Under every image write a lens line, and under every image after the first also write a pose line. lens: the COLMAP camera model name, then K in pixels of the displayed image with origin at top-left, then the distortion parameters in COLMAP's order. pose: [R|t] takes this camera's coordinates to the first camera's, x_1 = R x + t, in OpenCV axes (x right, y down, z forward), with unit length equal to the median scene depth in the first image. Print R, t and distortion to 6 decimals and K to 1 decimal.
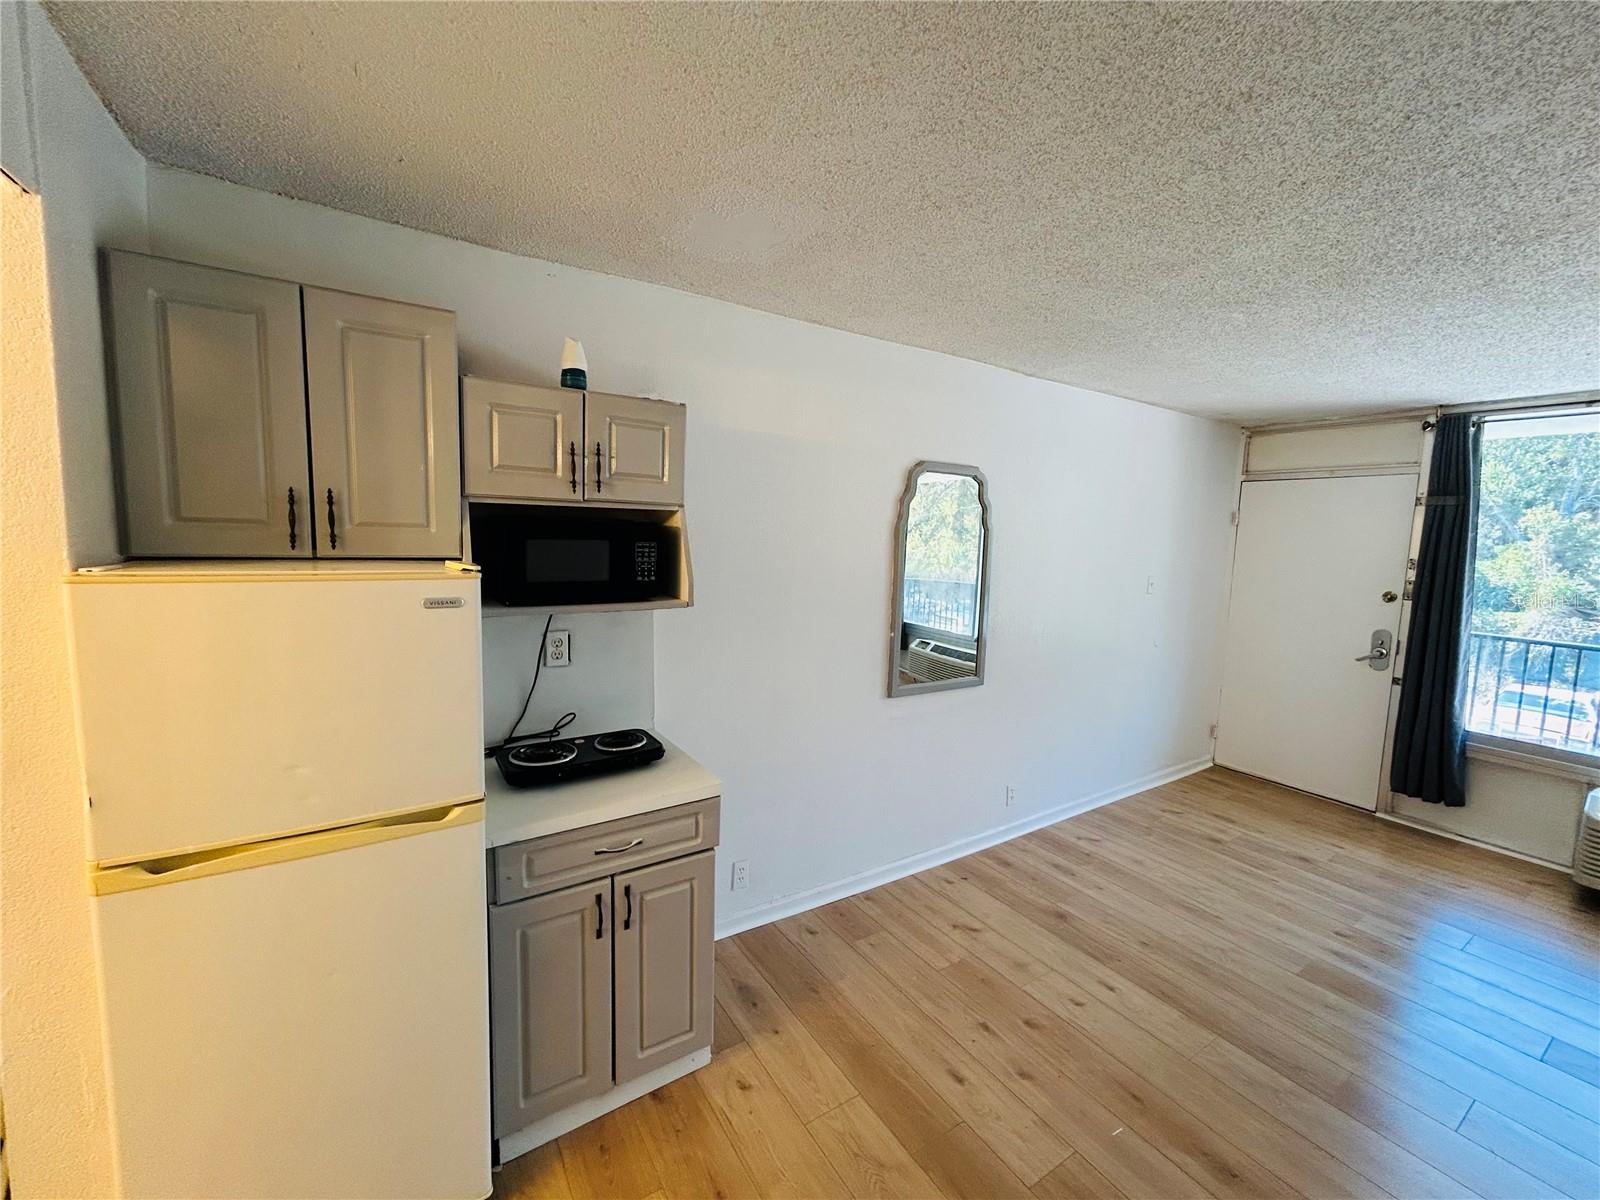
lens RADIAL K [[649.6, 0, 804.3], [0, 649.6, 603.8], [0, 0, 1]] dist [-0.003049, 0.002231]
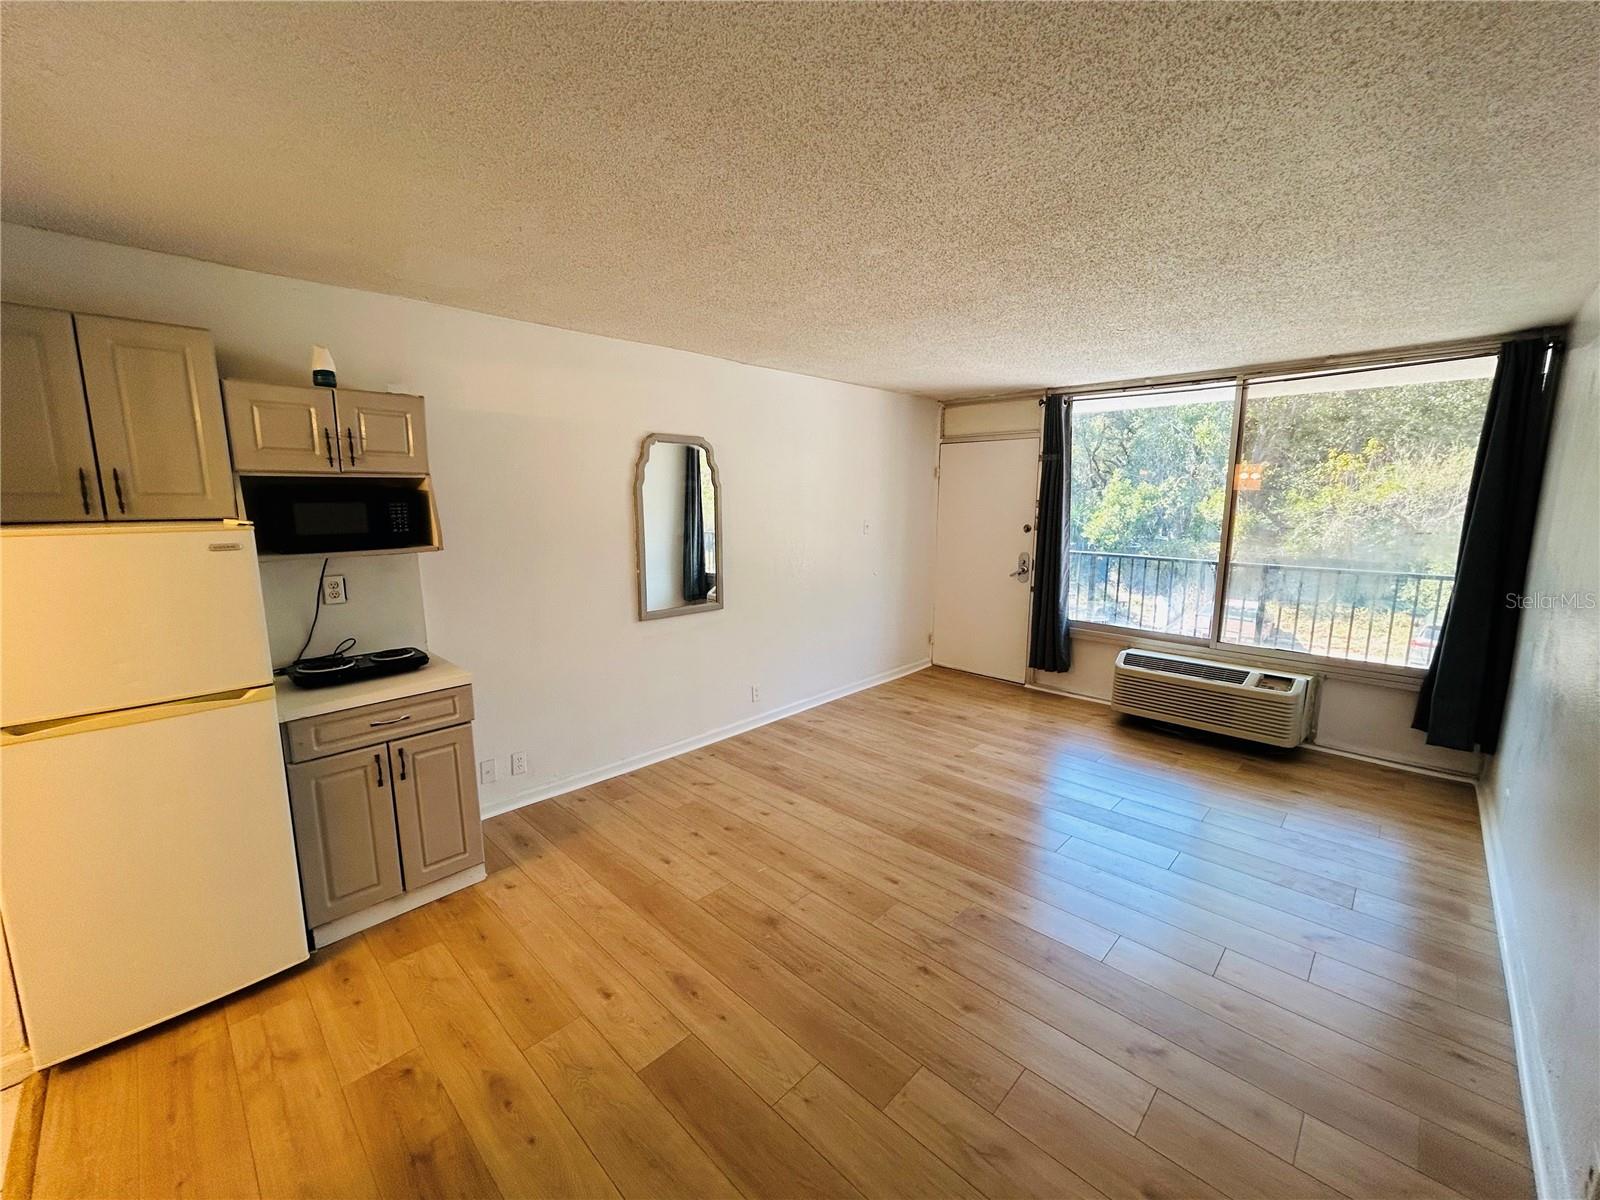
lens RADIAL K [[649.6, 0, 805.0], [0, 649.6, 602.7], [0, 0, 1]] dist [-0.003049, 0.002231]
pose [[0.974540, -0.064610, 0.214703, 0.233116], [0.052119, 0.996630, 0.063342, 0.059504], [-0.218072, -0.050539, 0.974623, -0.423046]]
